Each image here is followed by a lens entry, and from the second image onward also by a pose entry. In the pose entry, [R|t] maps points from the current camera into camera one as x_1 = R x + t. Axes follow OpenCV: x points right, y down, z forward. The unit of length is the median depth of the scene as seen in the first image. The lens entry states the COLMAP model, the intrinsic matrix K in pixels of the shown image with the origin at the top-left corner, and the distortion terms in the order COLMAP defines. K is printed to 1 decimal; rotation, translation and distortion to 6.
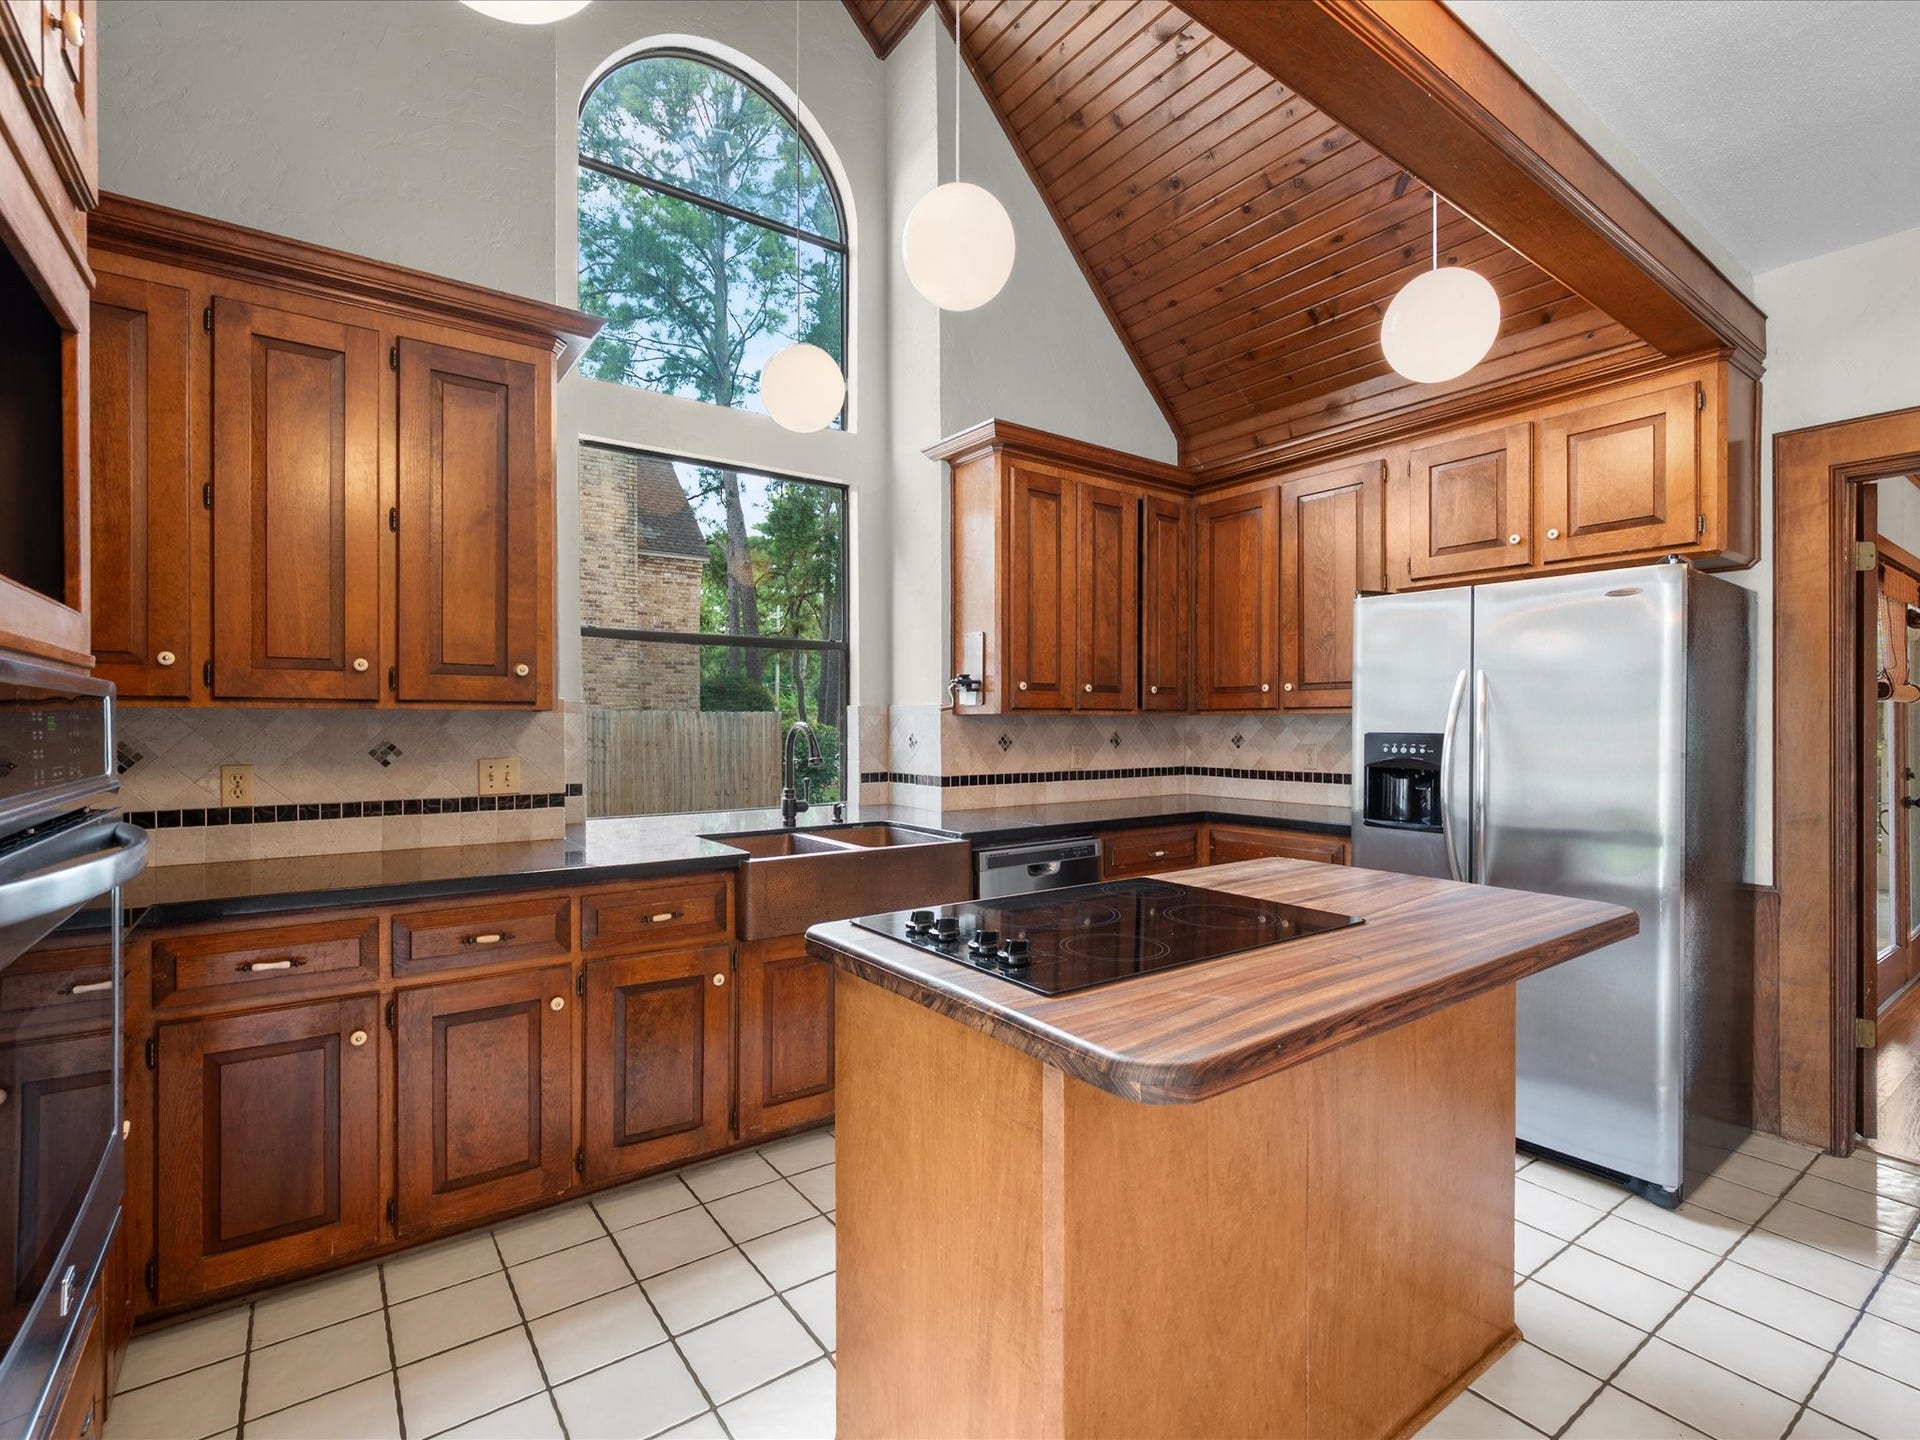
lens RADIAL K [[880.0, 0, 960.0], [0, 880.0, 720.0], [0, 0, 1]] dist [0.002464, 0.000342]
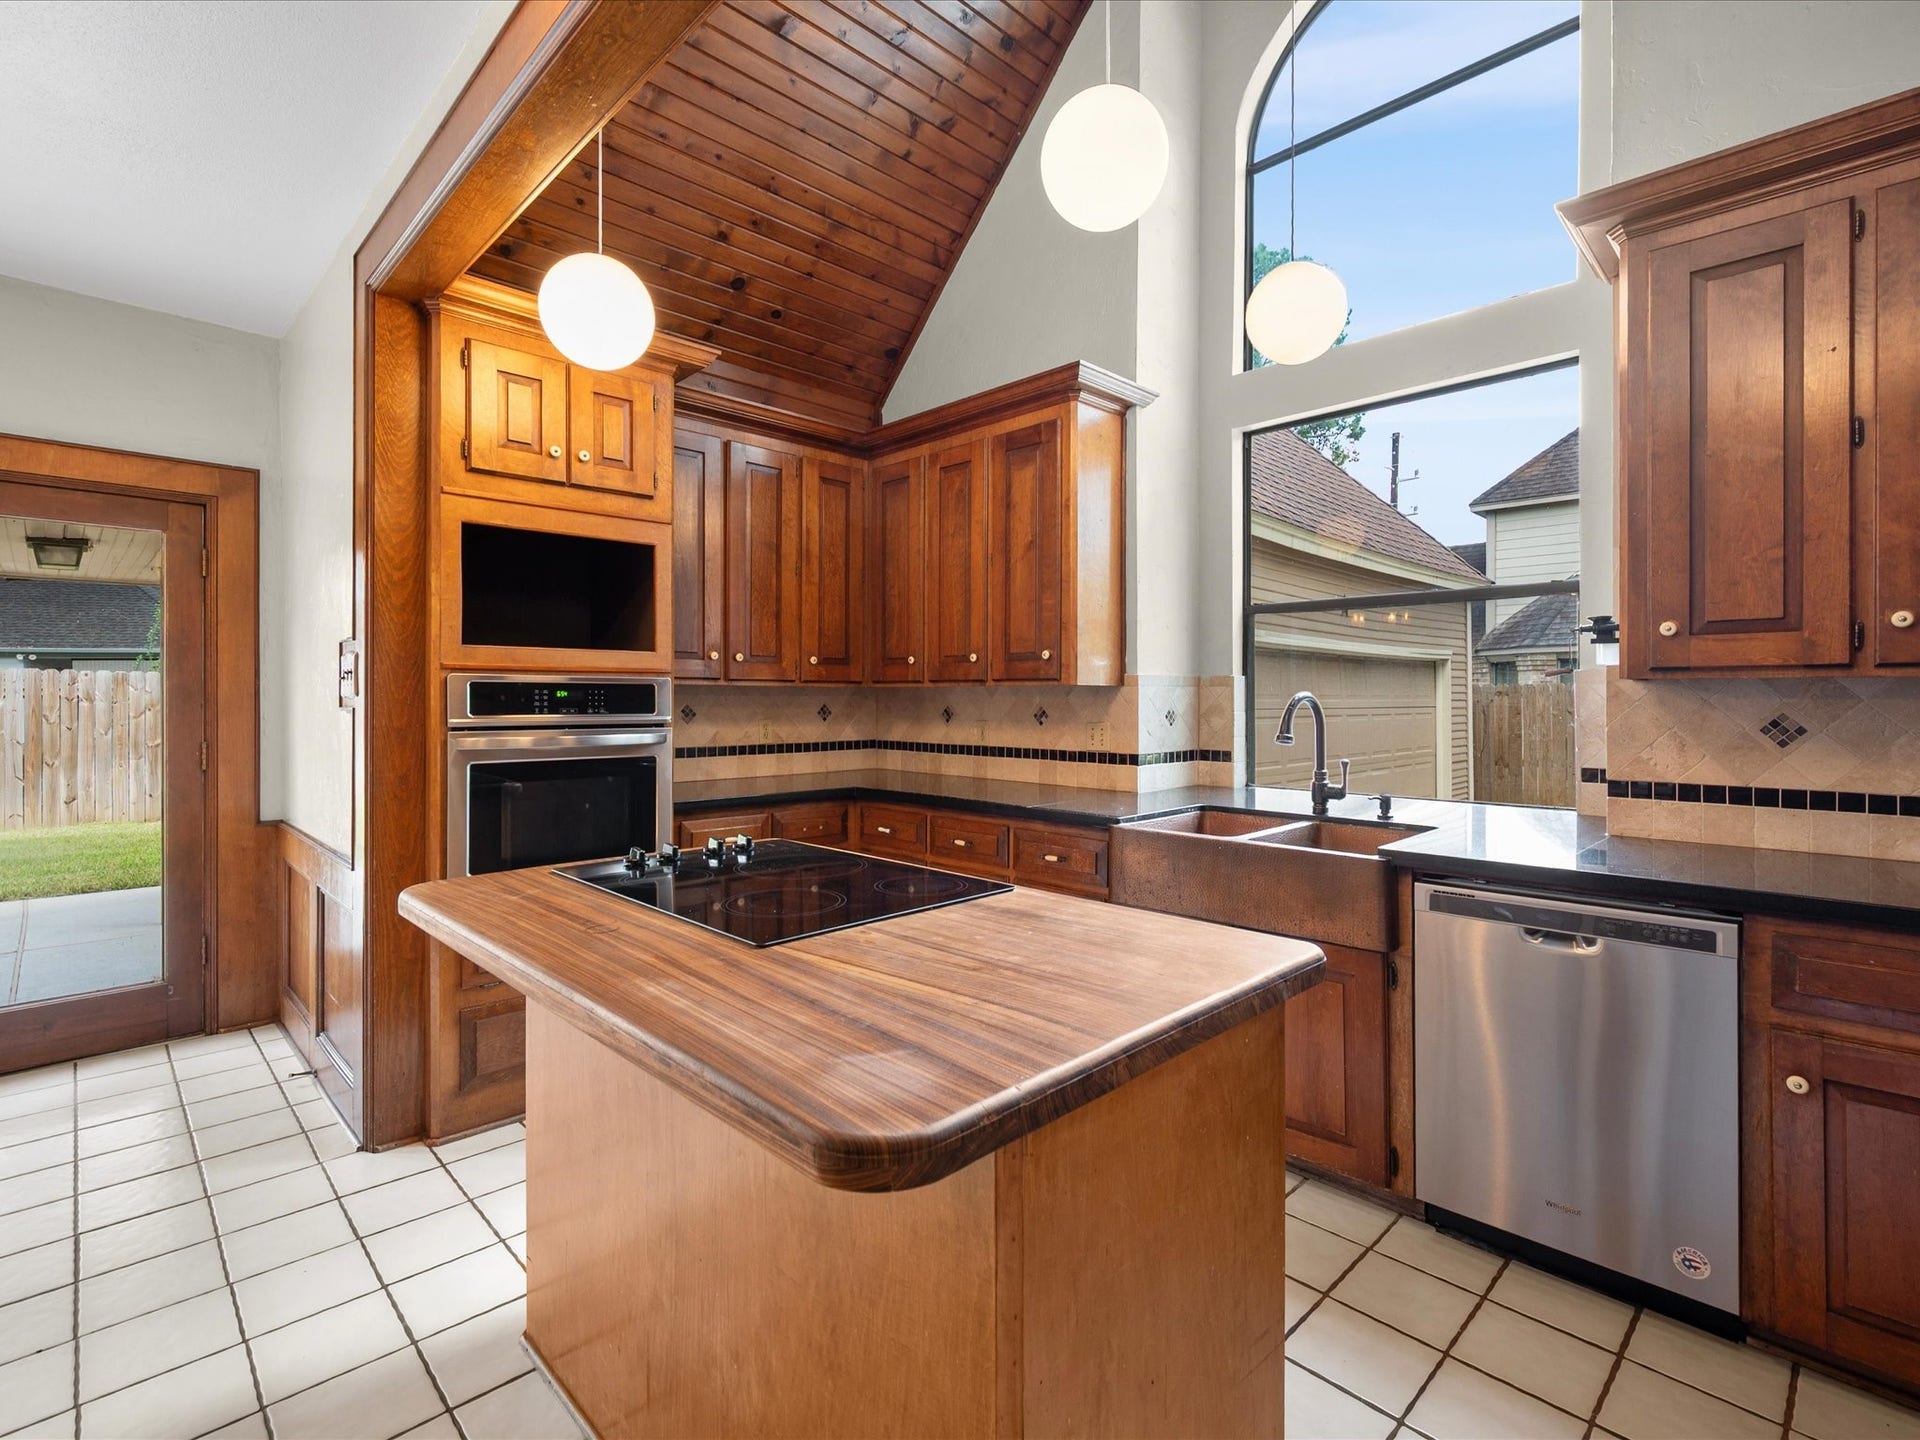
lens RADIAL K [[933.5, 0, 951.4], [0, 933.5, 698.5], [0, 0, 1]] dist [0.001145, 0.000460]
pose [[0.136323, 0.000852, -0.990664, 0.831934], [0.001692, 0.999998, 0.001093, 0.006683], [0.990663, -0.001825, 0.136321, 0.635737]]
